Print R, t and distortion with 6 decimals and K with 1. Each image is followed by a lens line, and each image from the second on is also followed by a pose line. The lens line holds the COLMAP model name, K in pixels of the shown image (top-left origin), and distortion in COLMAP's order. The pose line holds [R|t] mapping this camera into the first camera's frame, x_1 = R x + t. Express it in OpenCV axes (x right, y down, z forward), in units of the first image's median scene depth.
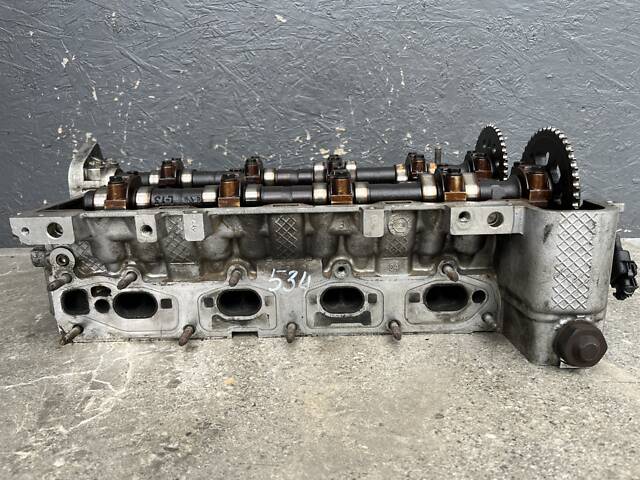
lens RADIAL K [[423.0, 0, 320.0], [0, 423.0, 240.0], [0, 0, 1]] dist [-0.000040, -0.057589]
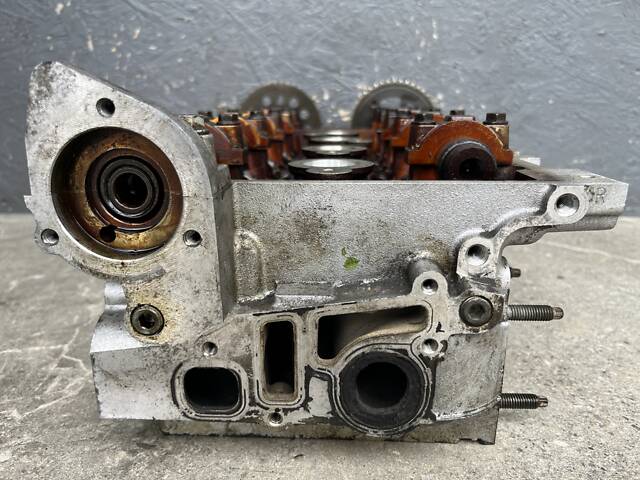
lens RADIAL K [[423.0, 0, 320.0], [0, 423.0, 240.0], [0, 0, 1]] dist [-0.000040, -0.057589]
pose [[0.999329, 0.026938, -0.024805, -0.011008], [-0.026448, 0.999453, 0.019866, 0.043298], [0.025327, -0.019196, 0.999495, 0.111215]]
